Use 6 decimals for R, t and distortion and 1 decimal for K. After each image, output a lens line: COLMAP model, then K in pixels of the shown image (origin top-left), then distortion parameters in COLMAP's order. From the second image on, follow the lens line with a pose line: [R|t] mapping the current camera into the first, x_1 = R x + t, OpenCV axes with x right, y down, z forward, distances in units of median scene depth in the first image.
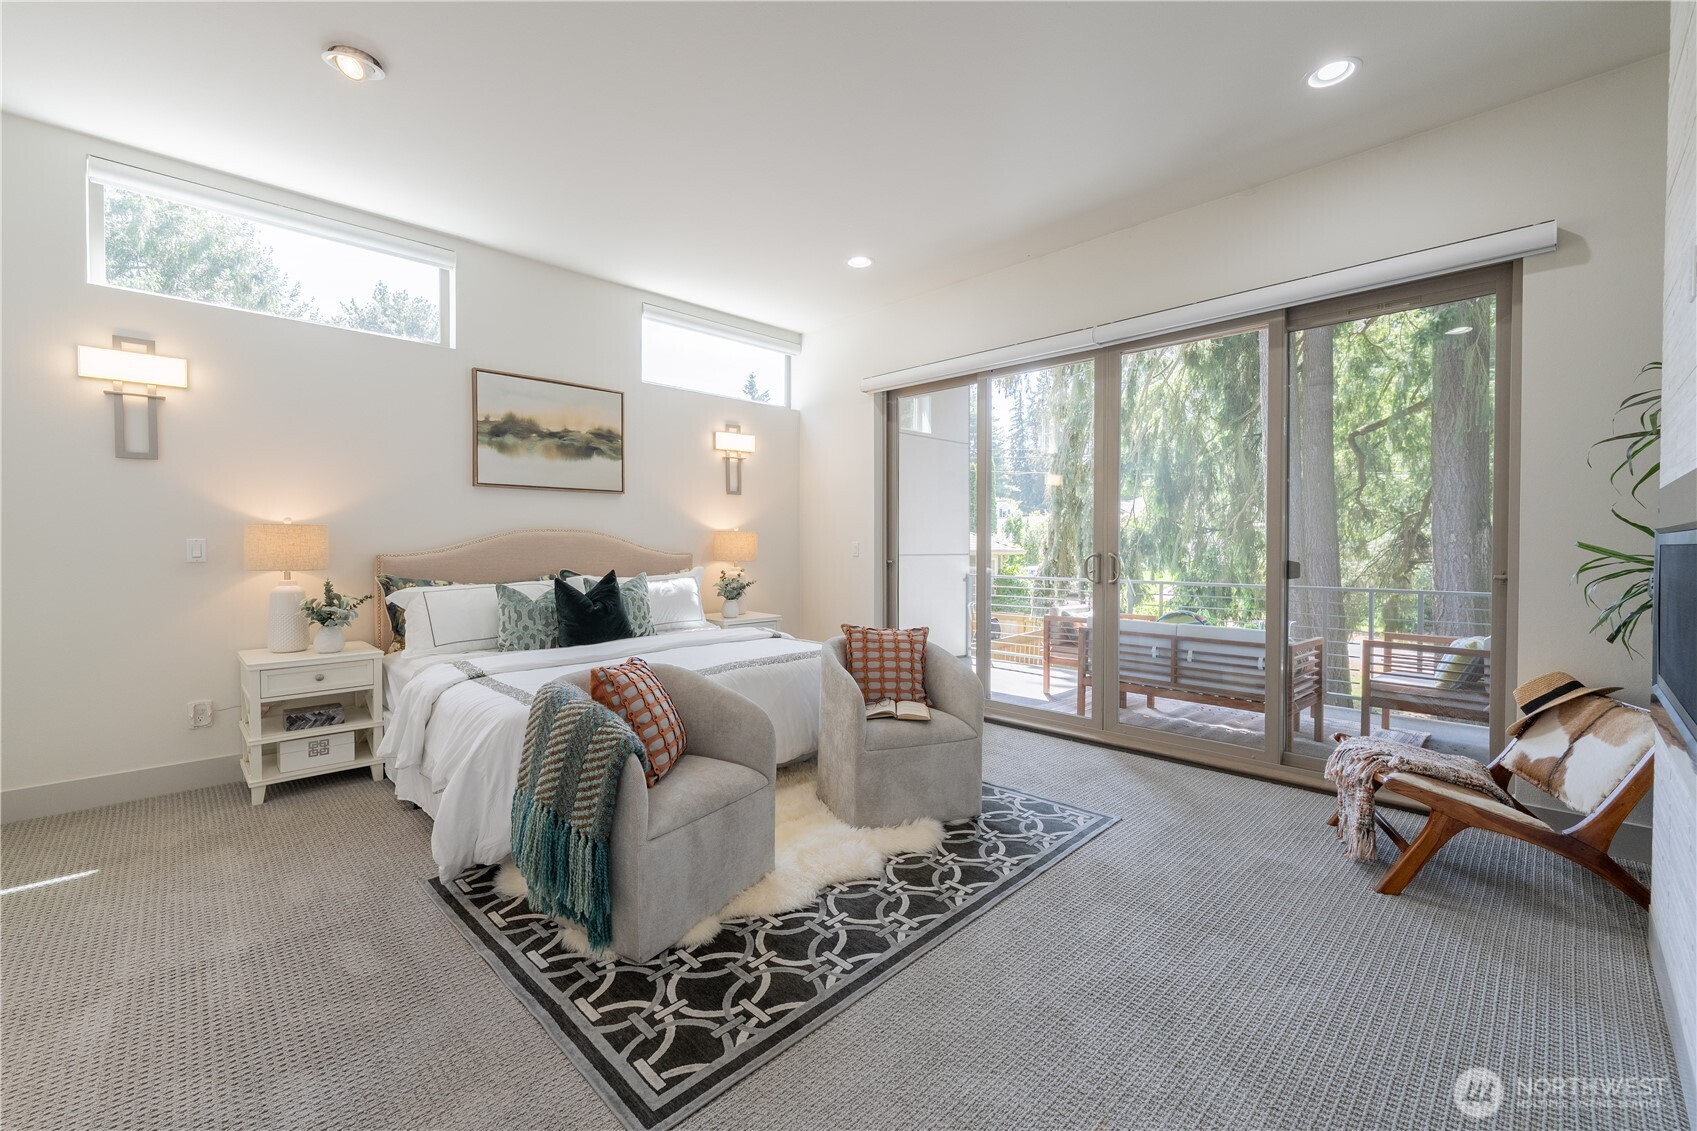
lens RADIAL K [[693.7, 0, 847.9], [0, 693.7, 558.6], [0, 0, 1]] dist [-0.000342, -0.000930]
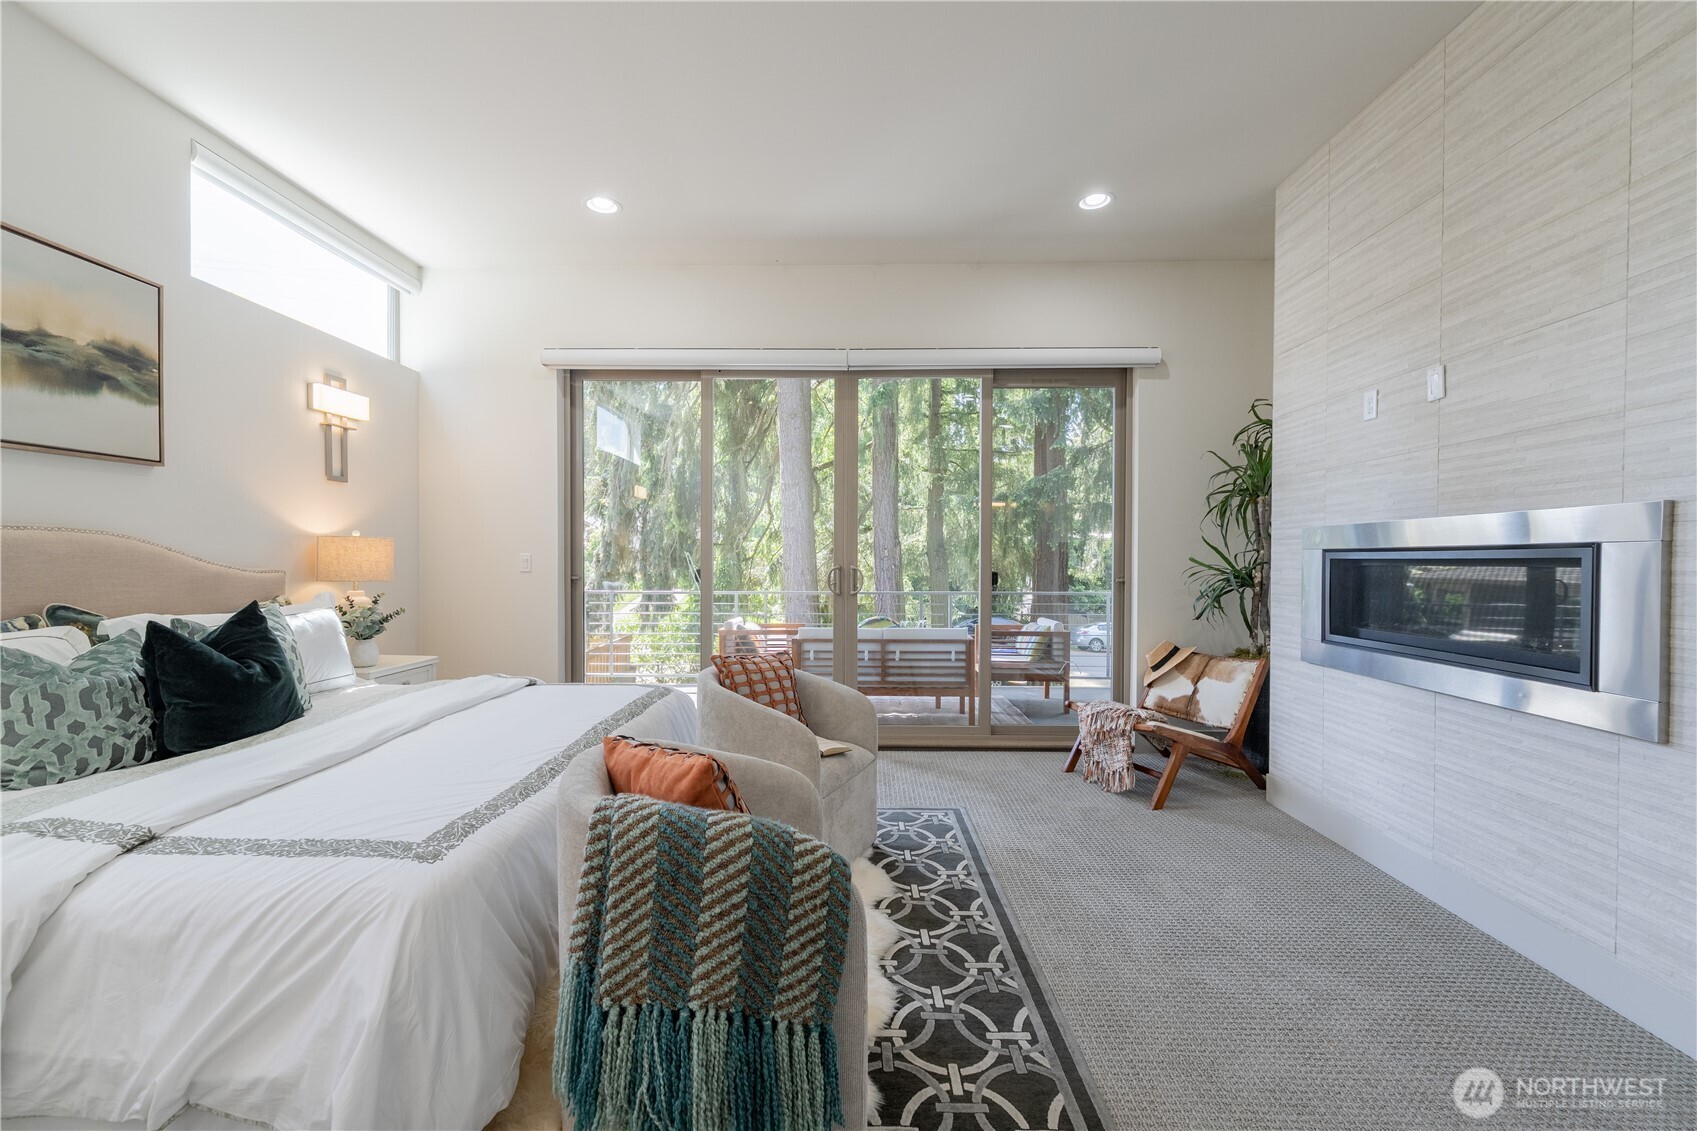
lens RADIAL K [[693.7, 0, 845.5], [0, 693.7, 570.3], [0, 0, 1]] dist [-0.000342, -0.000930]
pose [[0.720386, -0.010679, 0.693491, -0.433621], [0.011803, 0.999925, 0.003137, -0.005503], [-0.693473, 0.005926, 0.720459, 0.292135]]
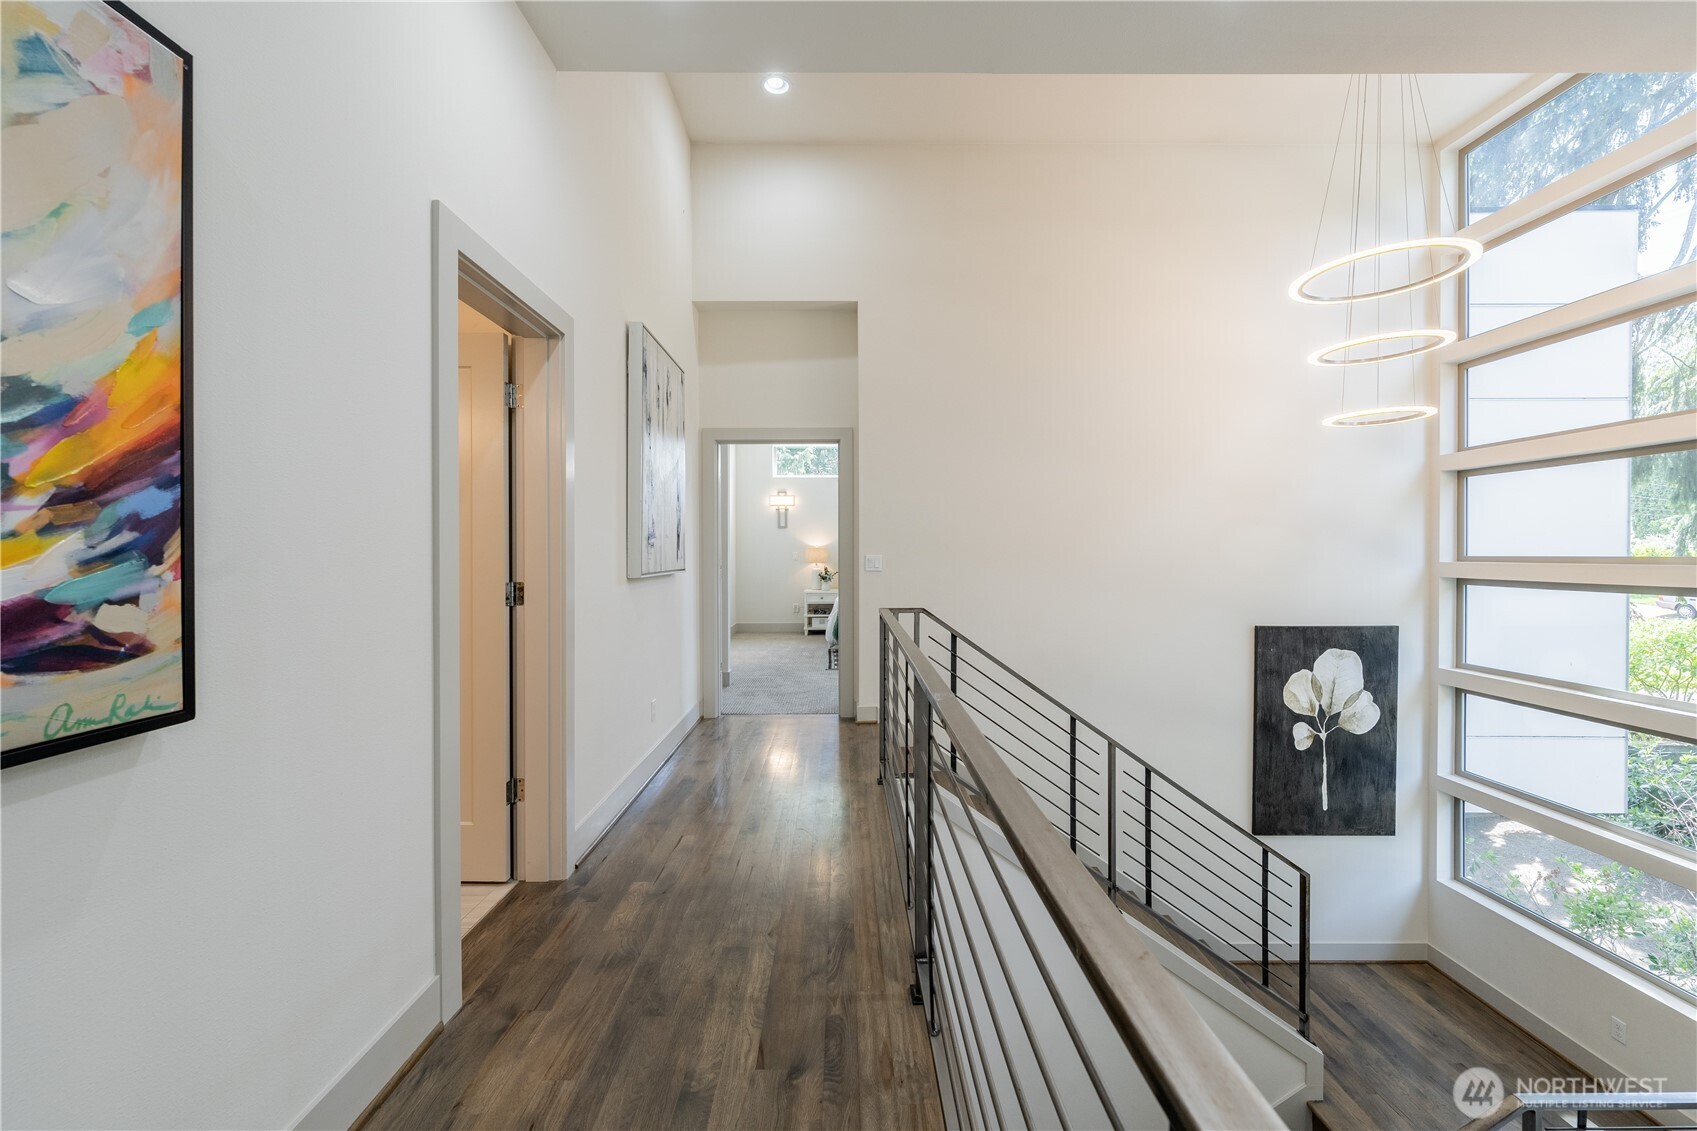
lens RADIAL K [[693.7, 0, 846.9], [0, 693.7, 564.2], [0, 0, 1]] dist [-0.000342, -0.000930]
pose [[0.712749, -0.000851, -0.701418, 1.475429], [-0.006983, 0.999941, -0.008309, 0.050186], [0.701384, 0.010820, 0.712701, -1.111239]]
